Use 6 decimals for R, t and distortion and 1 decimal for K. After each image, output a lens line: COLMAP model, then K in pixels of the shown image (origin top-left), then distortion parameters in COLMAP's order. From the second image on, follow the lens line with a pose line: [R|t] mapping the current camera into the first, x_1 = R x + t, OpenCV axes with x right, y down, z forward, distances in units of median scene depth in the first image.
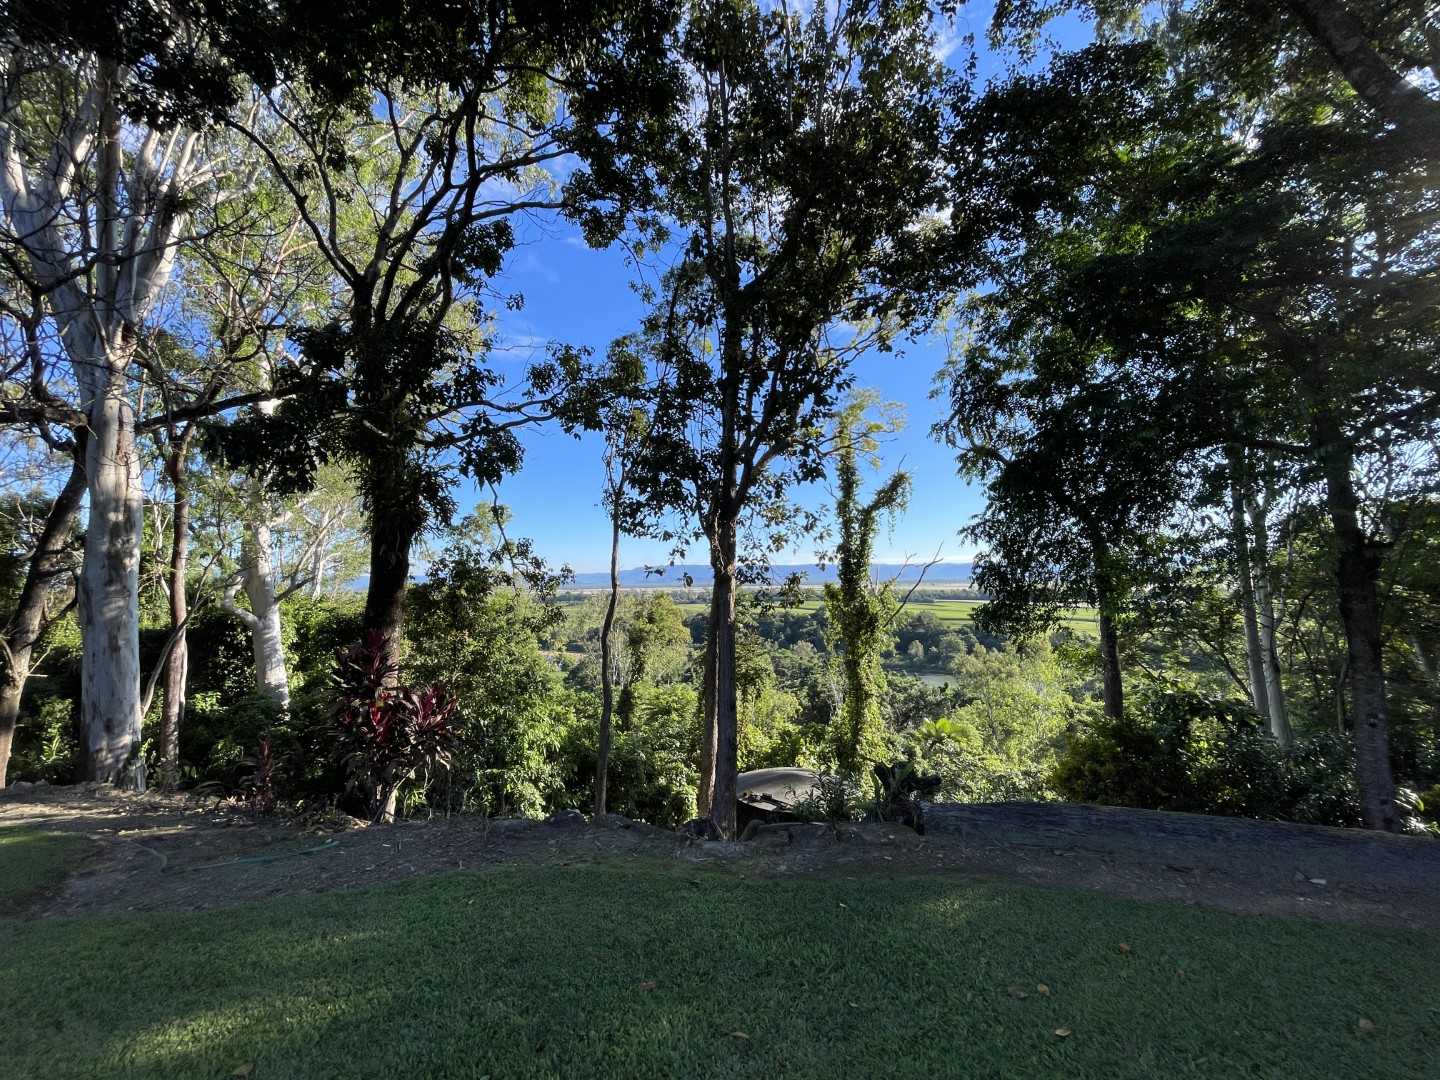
lens RADIAL K [[577.9, 0, 720.3], [0, 577.9, 539.3], [0, 0, 1]] dist [0.000979, 0.000079]
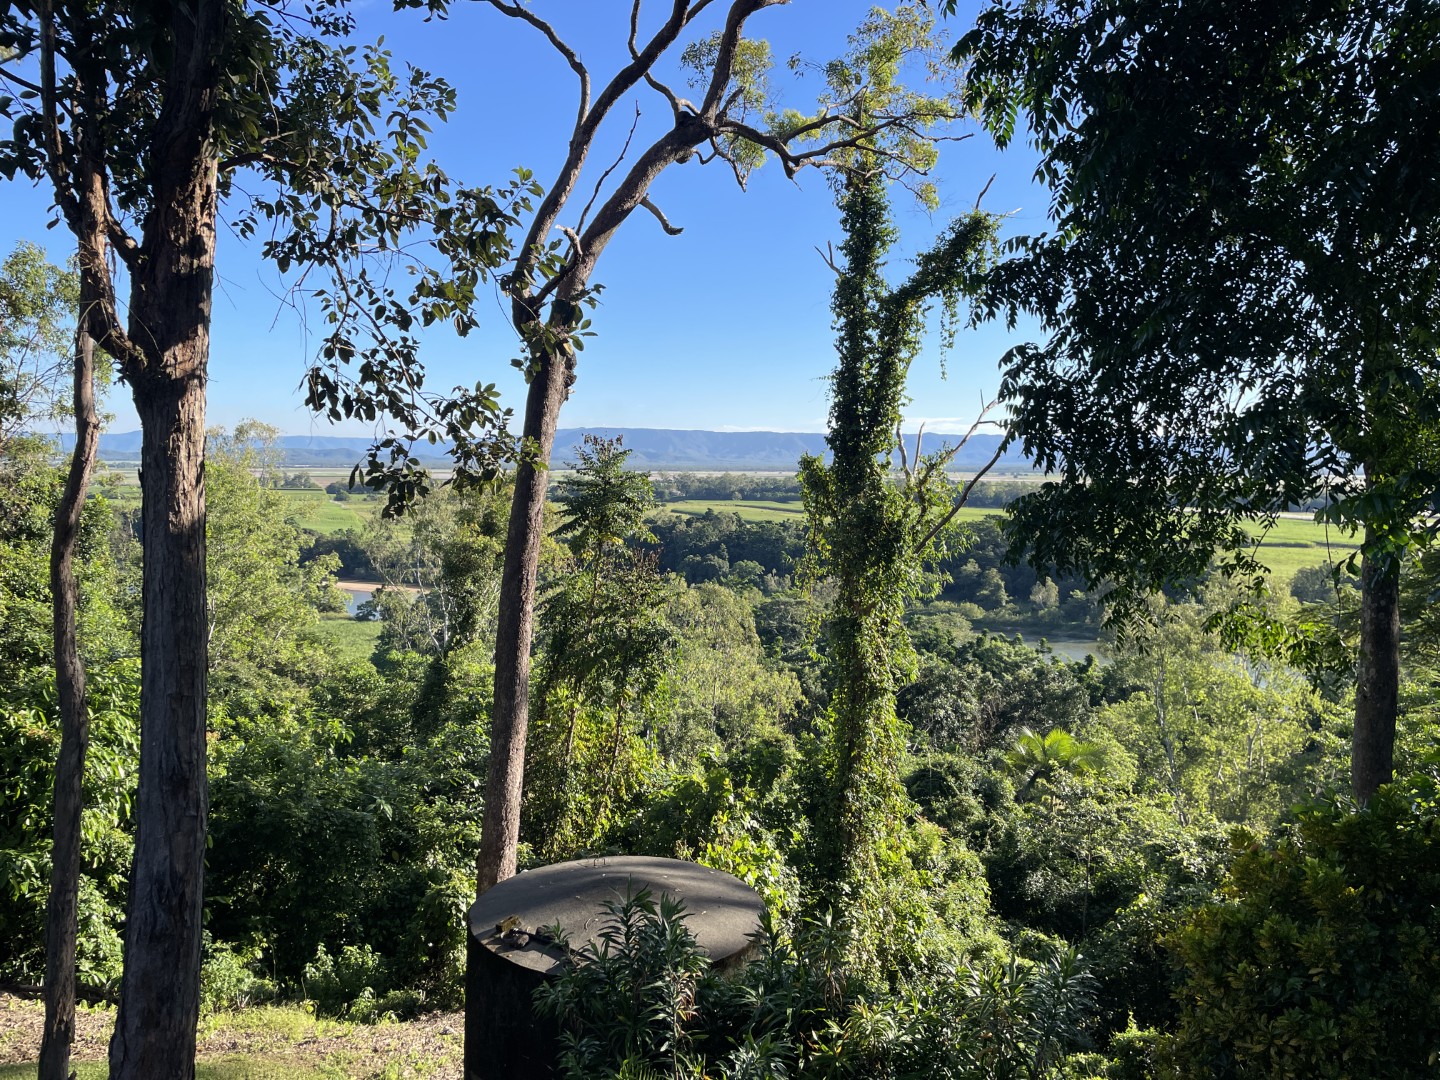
lens RADIAL K [[1083.6, 0, 719.5], [0, 1083.6, 542.7], [0, 0, 1]] dist [0.058432, -0.008759]
pose [[0.999393, 0.022152, 0.026870, 0.091860], [-0.025872, 0.988779, 0.147129, 0.017169], [-0.023309, -0.147735, 0.988752, 0.120204]]
